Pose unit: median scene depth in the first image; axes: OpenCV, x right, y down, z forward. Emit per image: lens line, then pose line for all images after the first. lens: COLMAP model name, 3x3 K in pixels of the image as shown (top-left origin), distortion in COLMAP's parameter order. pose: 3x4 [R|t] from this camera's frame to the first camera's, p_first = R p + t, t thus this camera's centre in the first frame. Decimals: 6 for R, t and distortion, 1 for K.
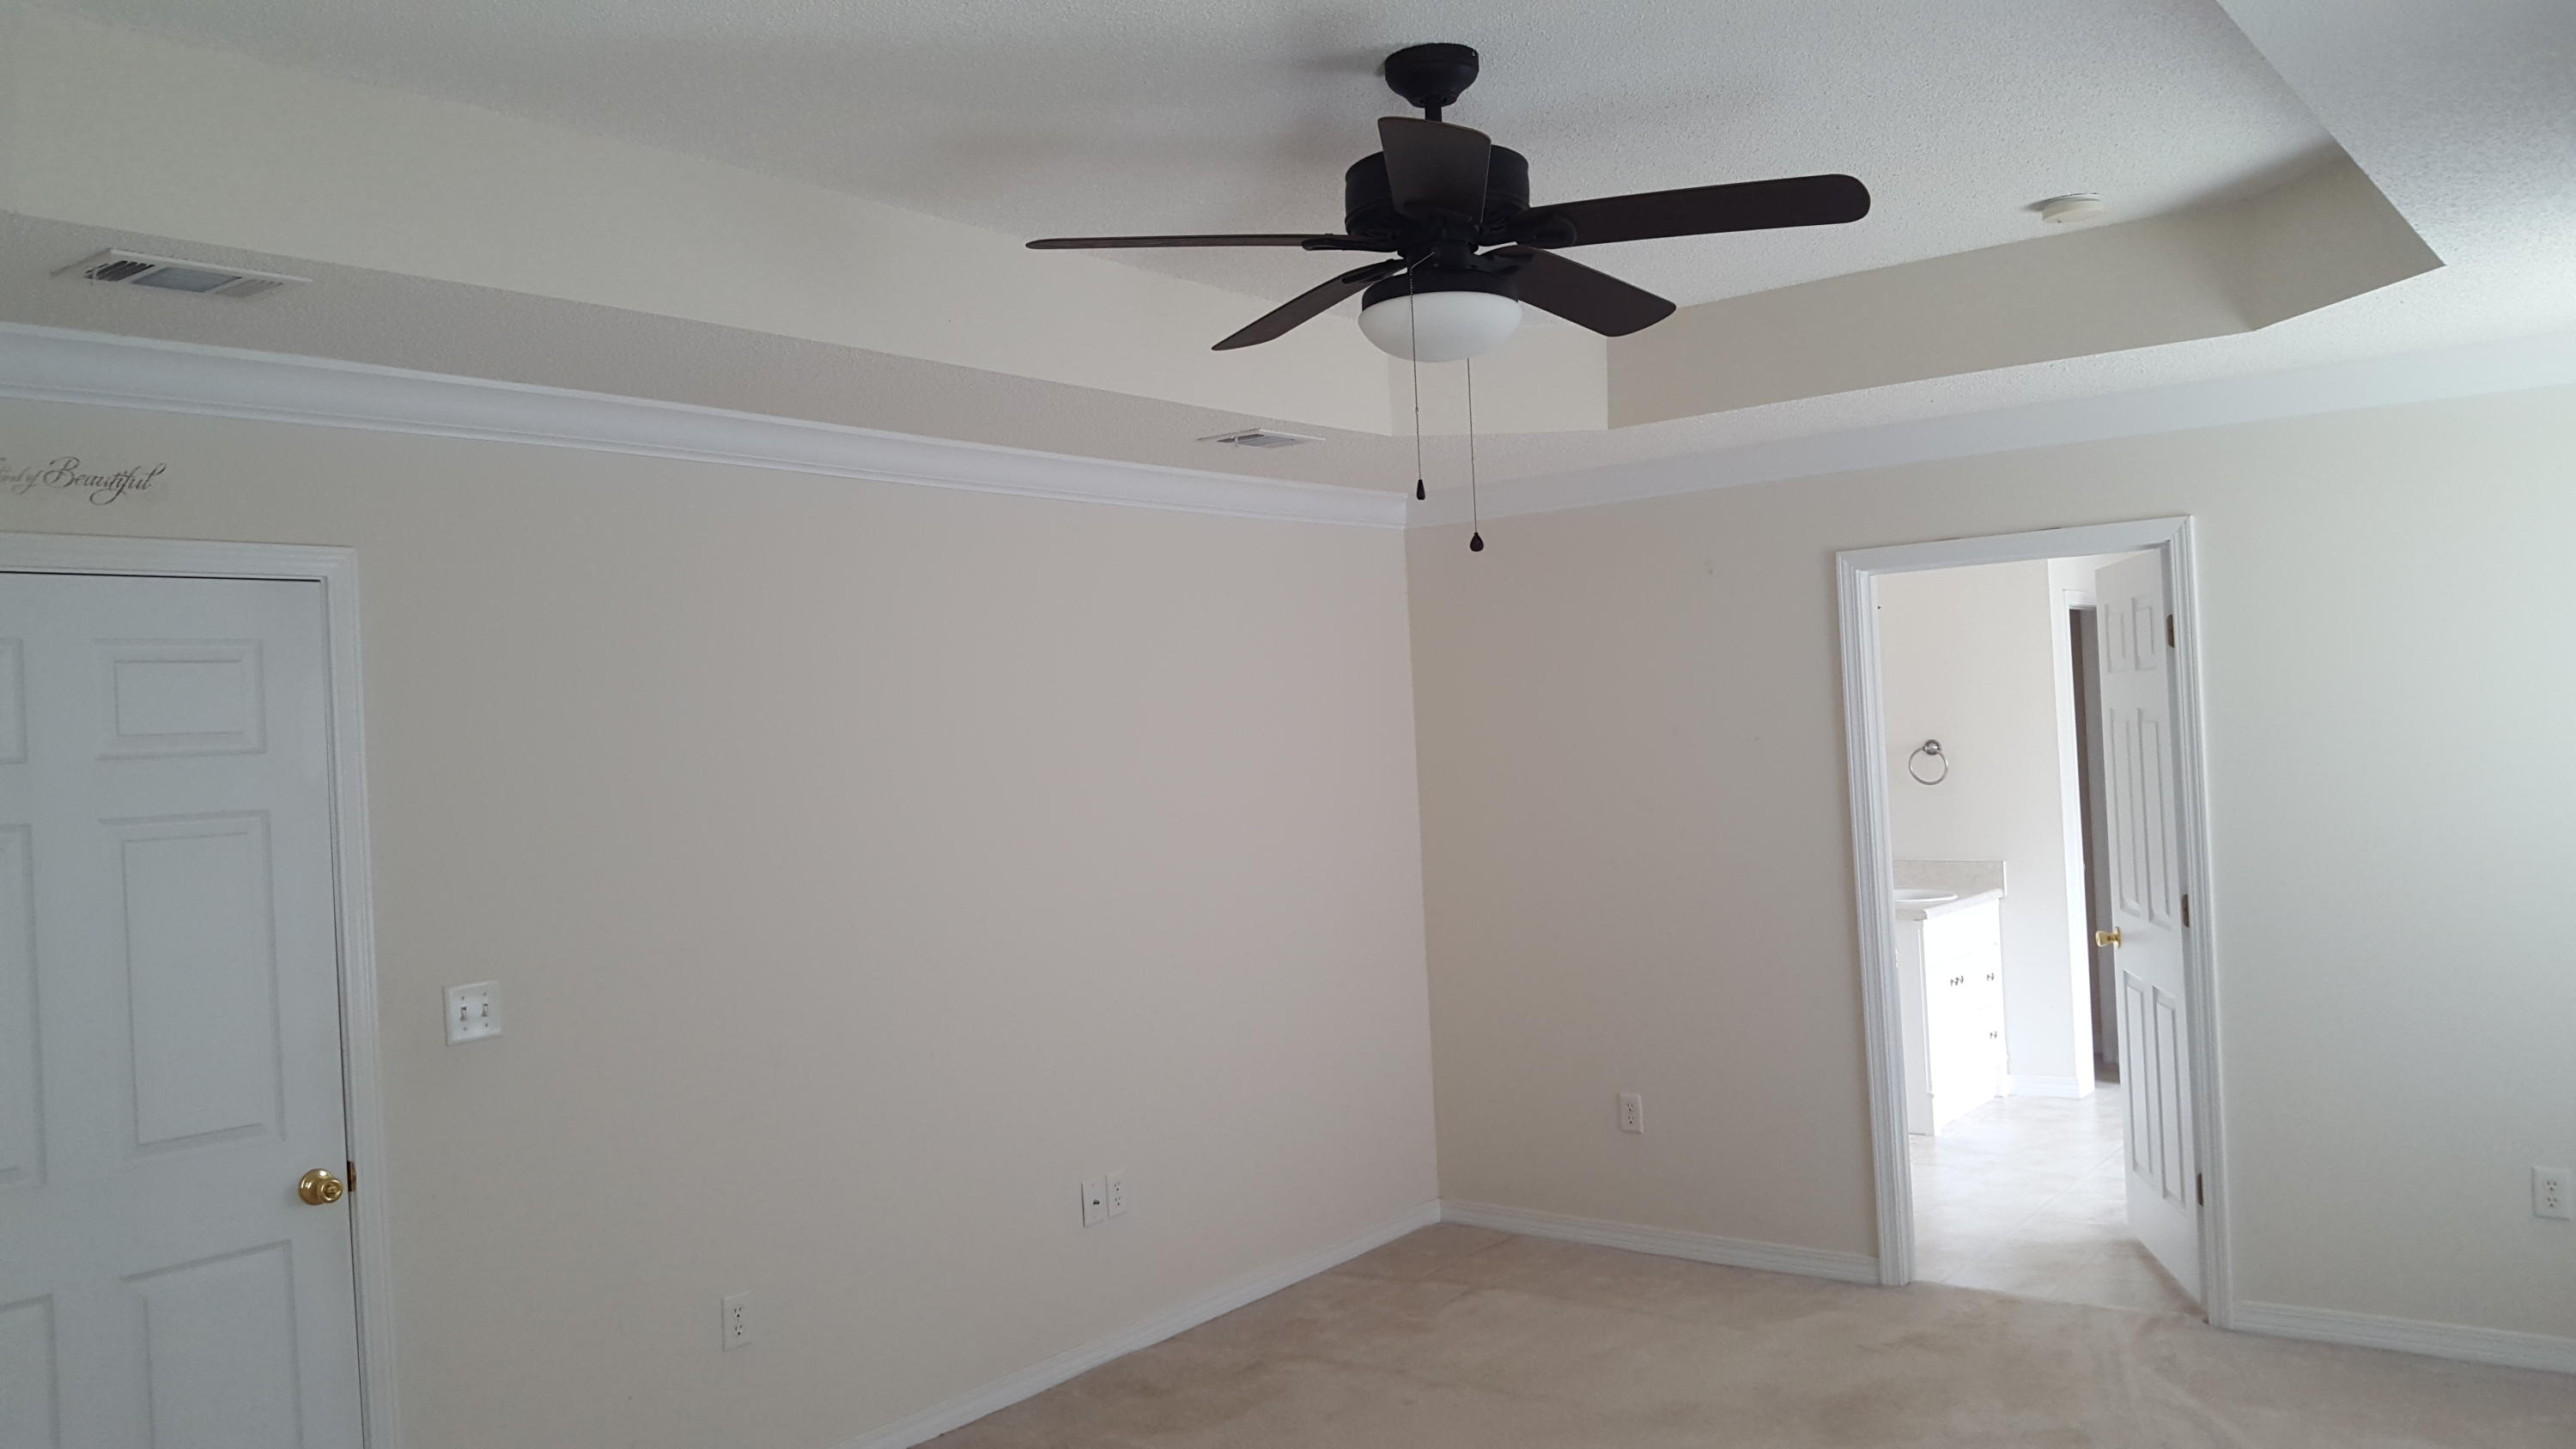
lens RADIAL K [[1952.4, 0, 1381.5], [0, 1952.4, 714.6], [0, 0, 1]] dist [0.073276, -0.002086]
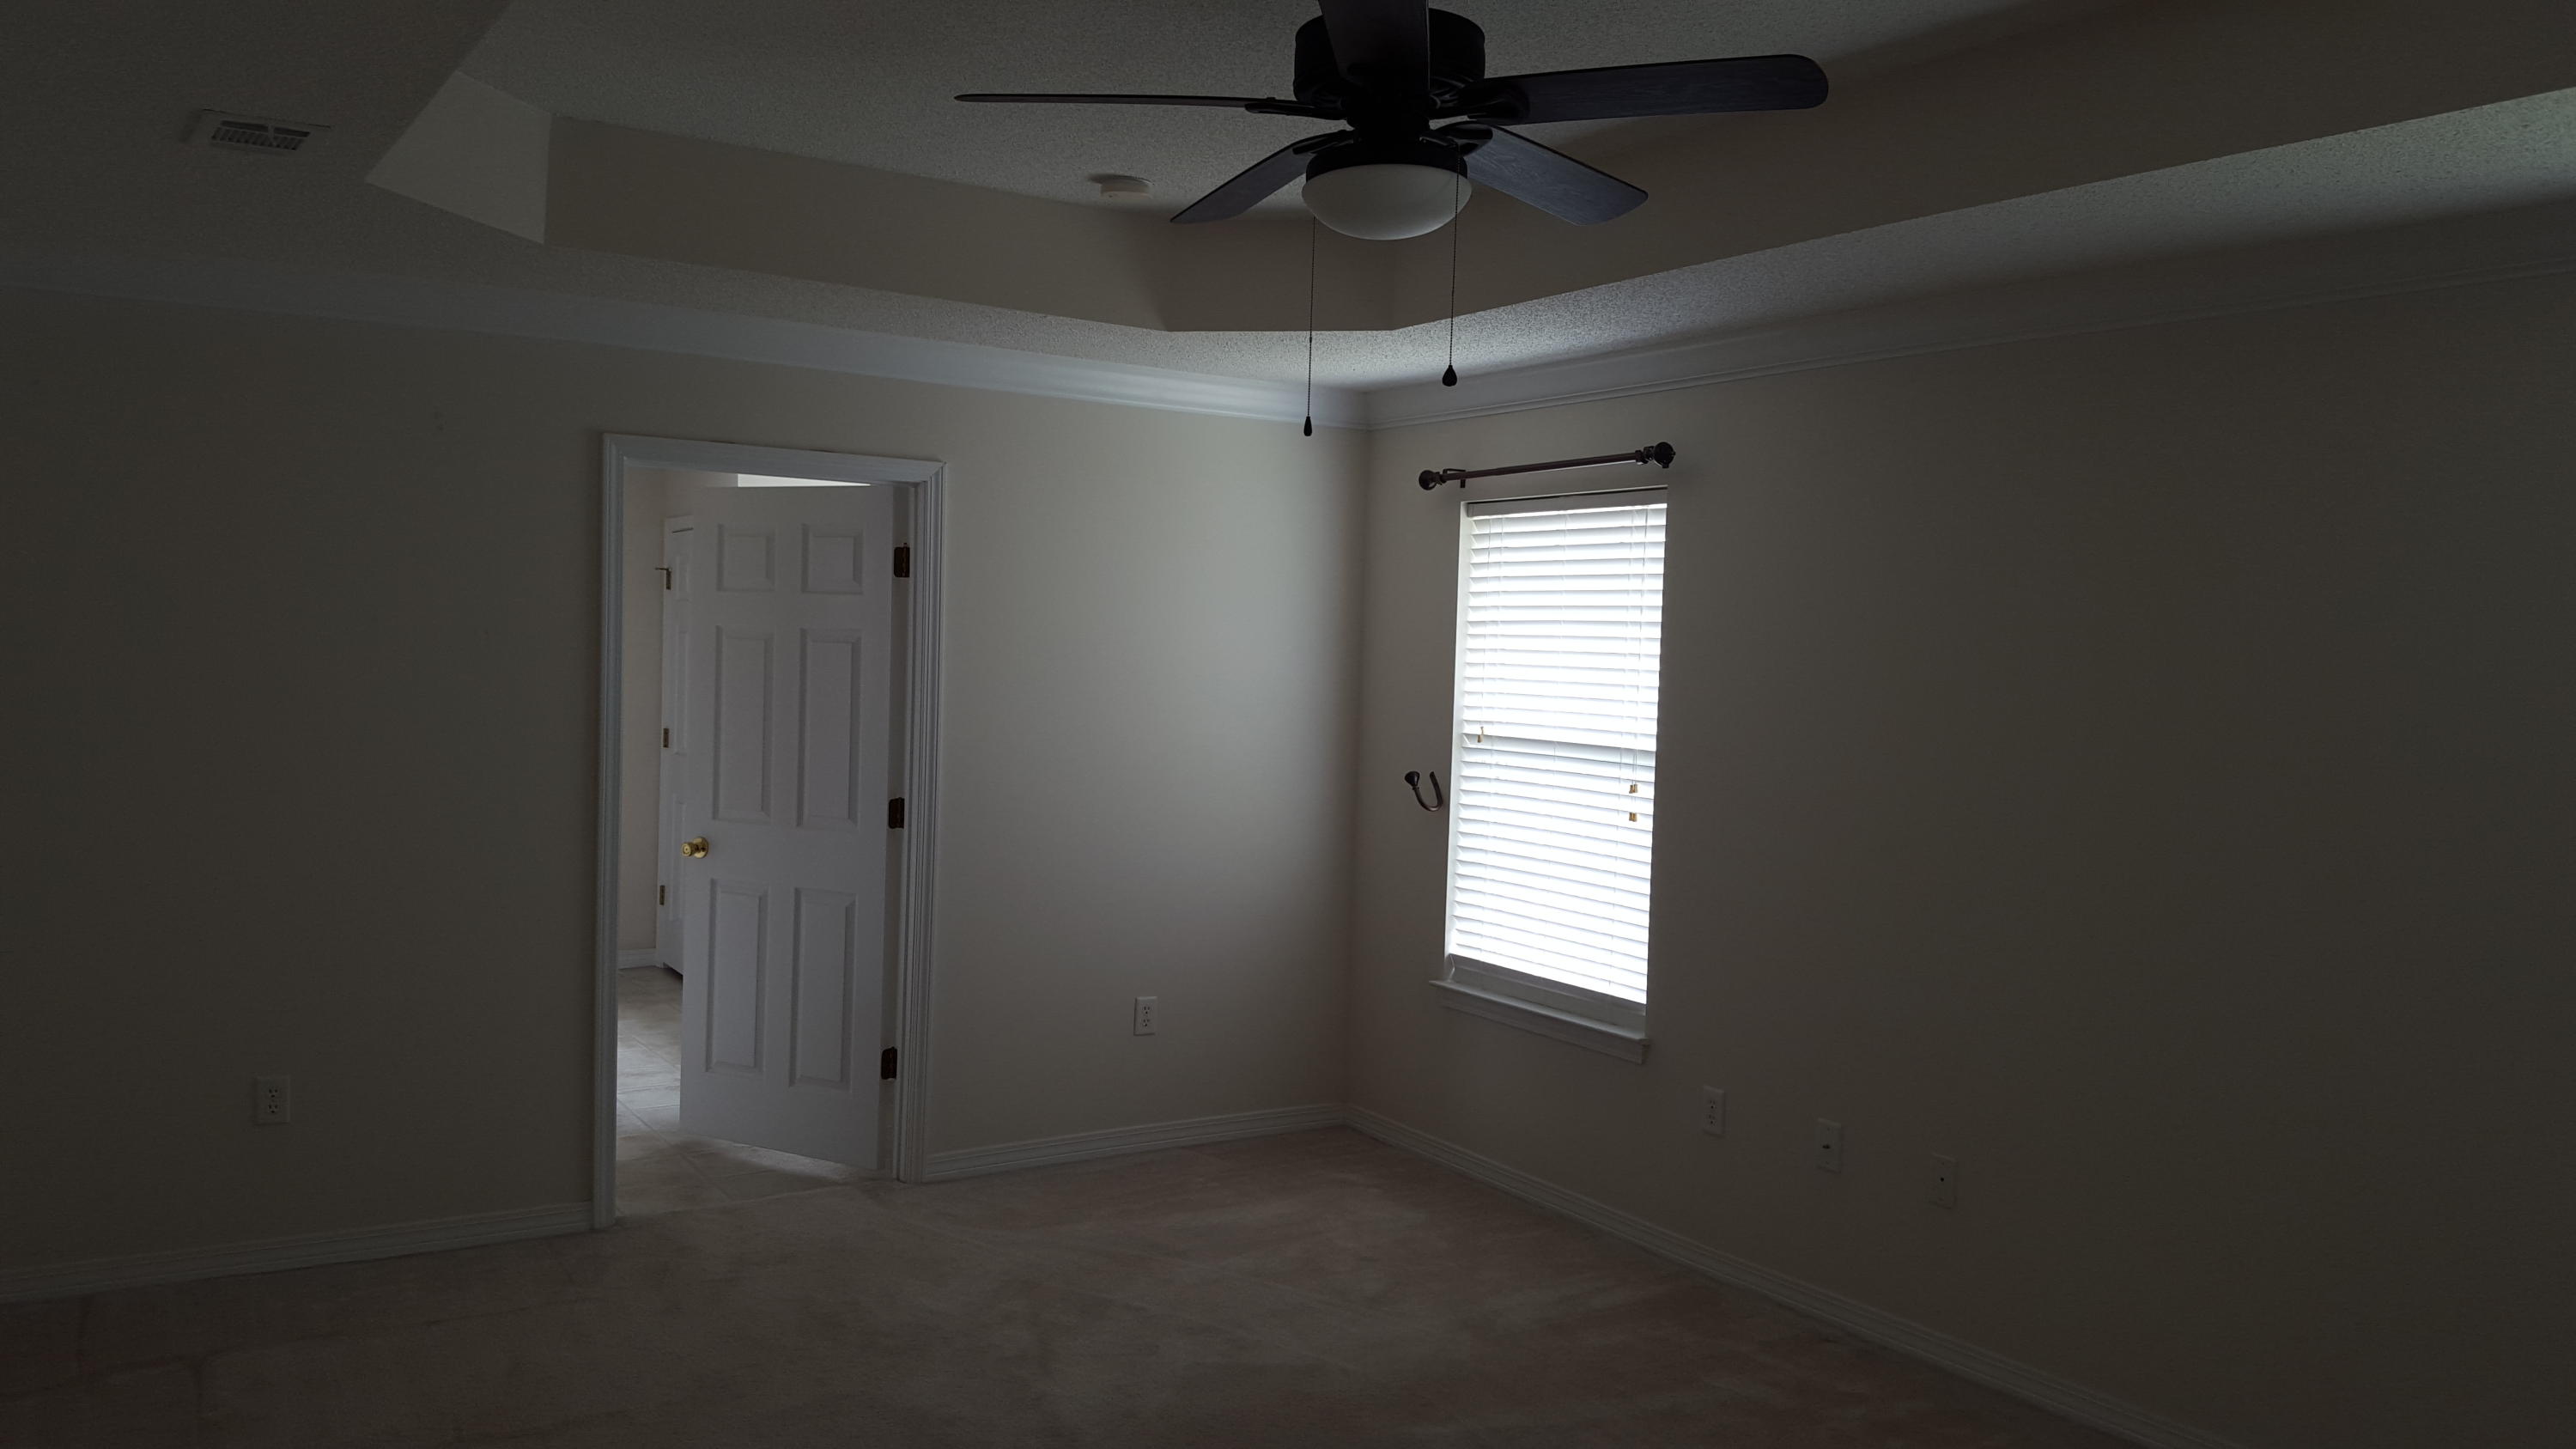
lens RADIAL K [[1975.4, 0, 1288.0], [0, 1975.4, 724.5], [0, 0, 1]] dist [-0.007727, -0.006160]
pose [[0.342805, 0.022456, 0.939138, -0.511996], [-0.056944, 0.998373, -0.003087, 0.035924], [-0.937679, -0.052420, 0.343526, 0.386706]]
